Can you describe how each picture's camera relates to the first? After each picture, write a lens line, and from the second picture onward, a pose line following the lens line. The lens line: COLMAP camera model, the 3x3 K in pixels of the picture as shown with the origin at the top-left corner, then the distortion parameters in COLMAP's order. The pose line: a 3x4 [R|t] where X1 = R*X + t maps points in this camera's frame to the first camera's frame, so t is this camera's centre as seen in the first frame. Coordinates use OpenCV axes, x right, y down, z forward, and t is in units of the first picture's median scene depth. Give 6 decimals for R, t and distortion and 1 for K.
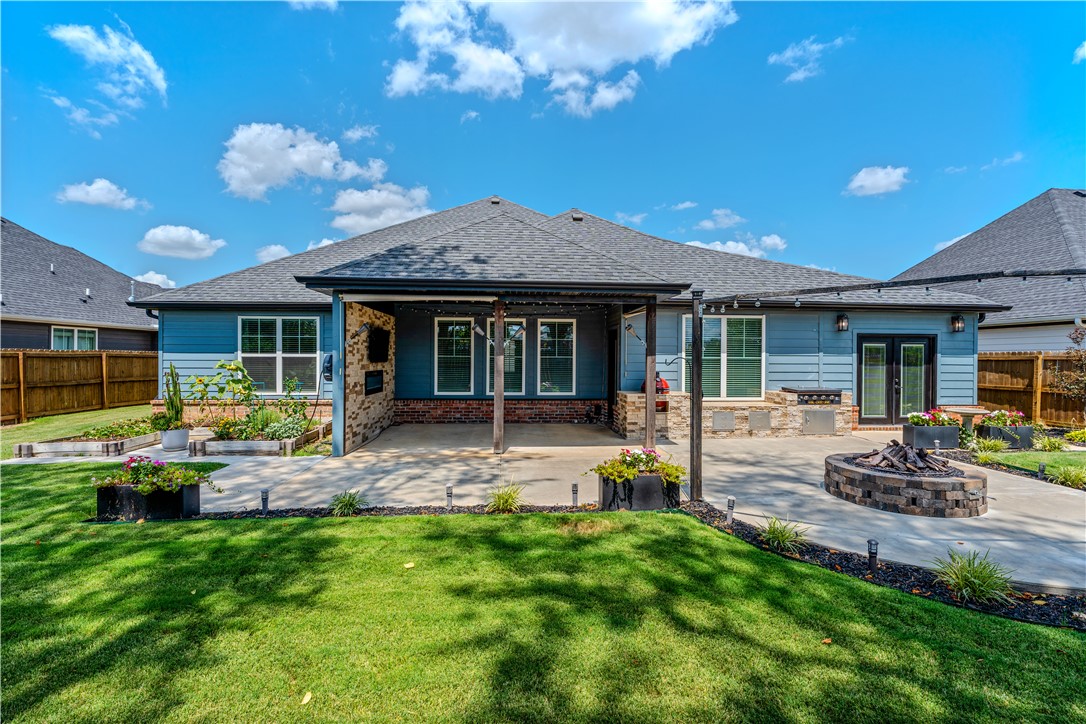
lens RADIAL K [[489.7, 0, 547.6], [0, 489.7, 356.5], [0, 0, 1]] dist [-0.014736, 0.000932]
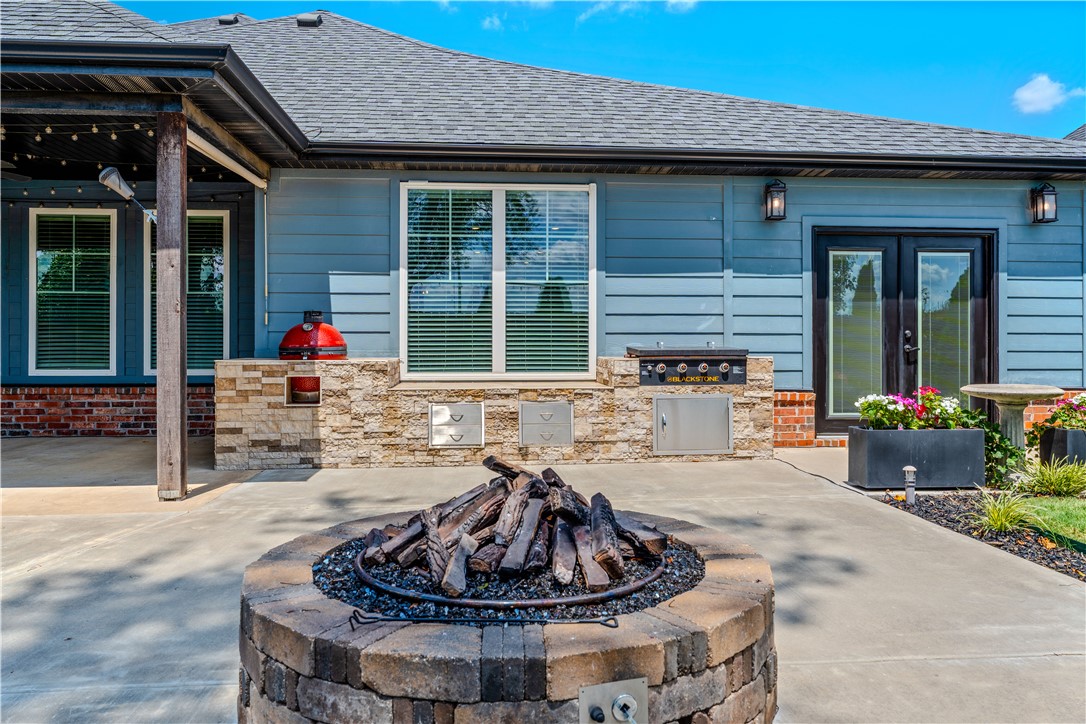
lens RADIAL K [[763.4, 0, 542.7], [0, 763.4, 357.5], [0, 0, 1]] dist [-0.010615, 0.000504]
pose [[0.999951, -0.007141, 0.006927, 0.391582], [0.007018, 0.999820, 0.017625, 0.058035], [-0.007052, -0.017576, 0.999821, 0.314983]]
